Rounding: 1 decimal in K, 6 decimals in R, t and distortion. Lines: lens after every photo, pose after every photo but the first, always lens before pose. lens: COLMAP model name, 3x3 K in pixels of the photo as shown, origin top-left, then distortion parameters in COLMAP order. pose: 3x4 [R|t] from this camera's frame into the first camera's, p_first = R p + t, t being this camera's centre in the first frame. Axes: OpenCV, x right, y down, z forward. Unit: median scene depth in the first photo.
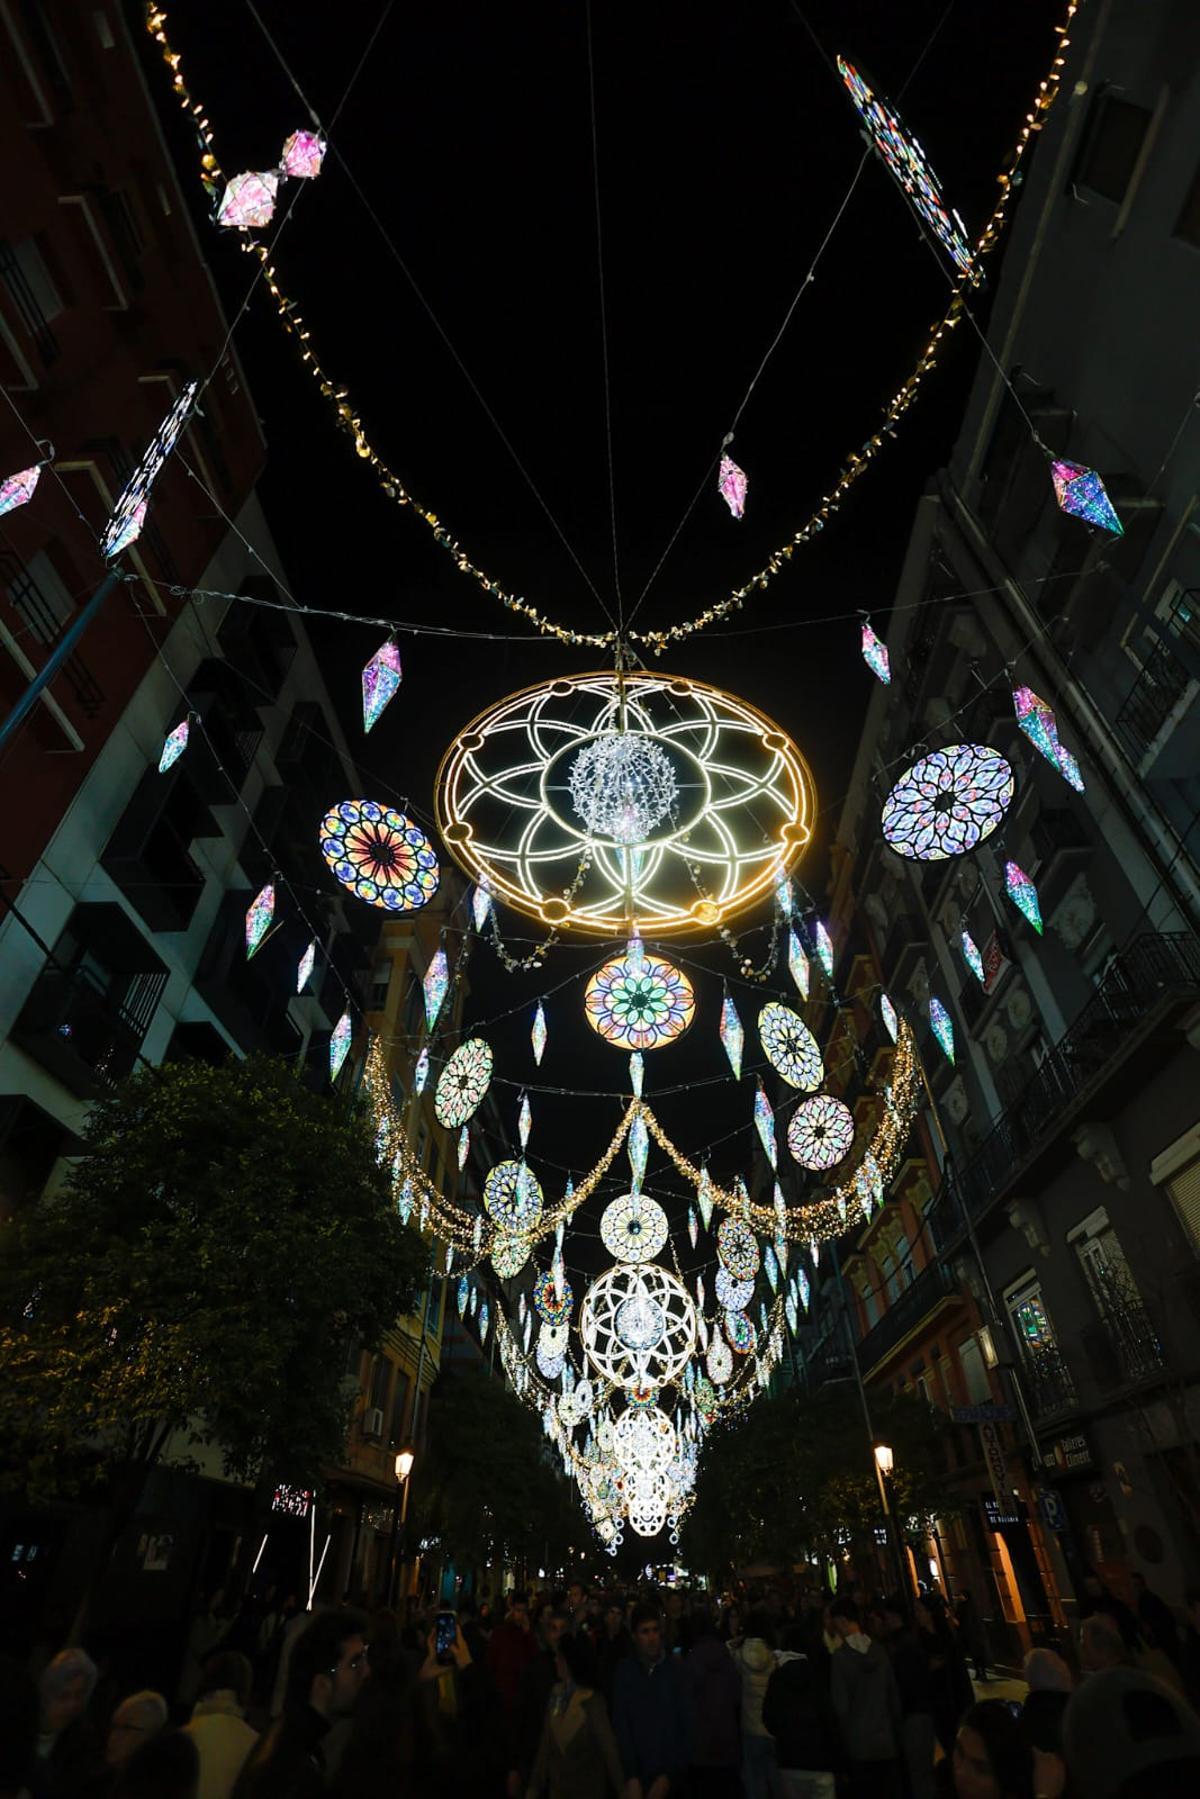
lens RADIAL K [[837.7, 0, 605.9], [0, 837.7, 892.2], [0, 0, 1]] dist [-0.002695, 0.002962]
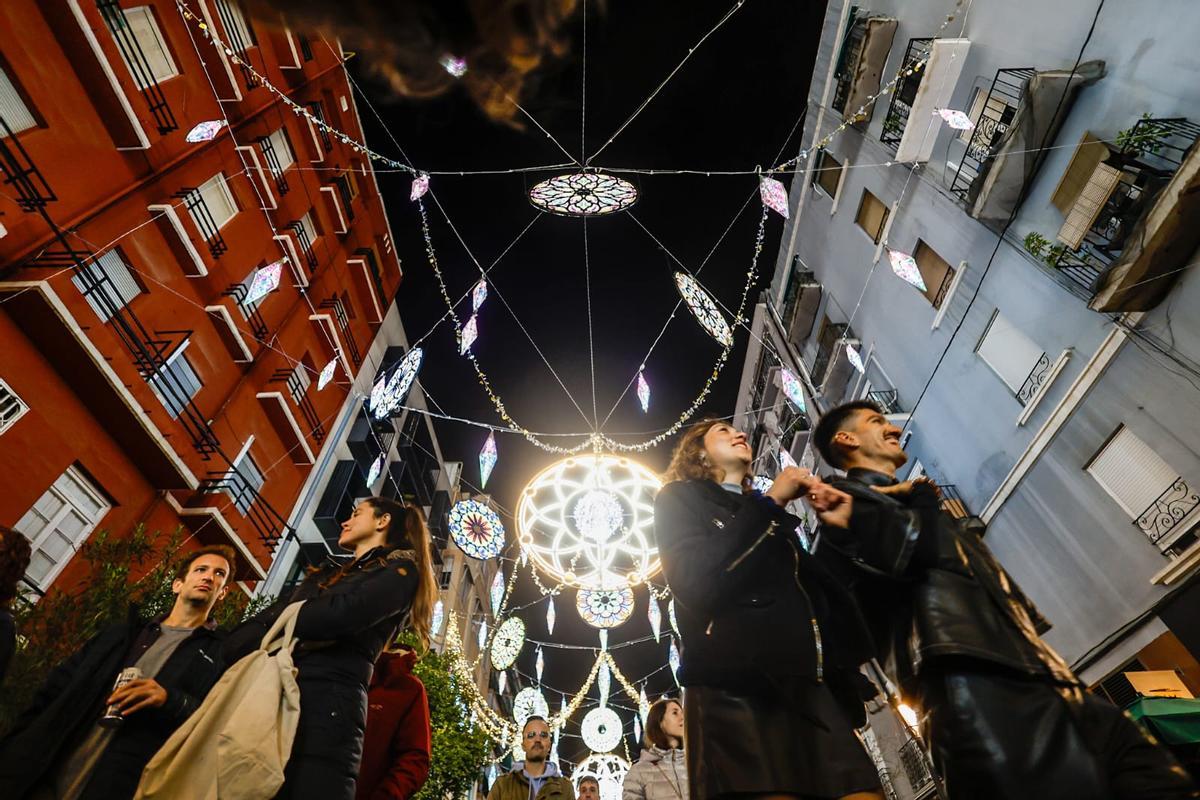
lens RADIAL K [[558.8, 0, 600.8], [0, 558.8, 403.5], [0, 0, 1]] dist [-0.002695, 0.002962]
pose [[0.999431, 0.005713, 0.033252, -0.013151], [-0.000569, 0.988273, -0.152697, -0.105934], [-0.033734, 0.152592, 0.987713, -0.295289]]
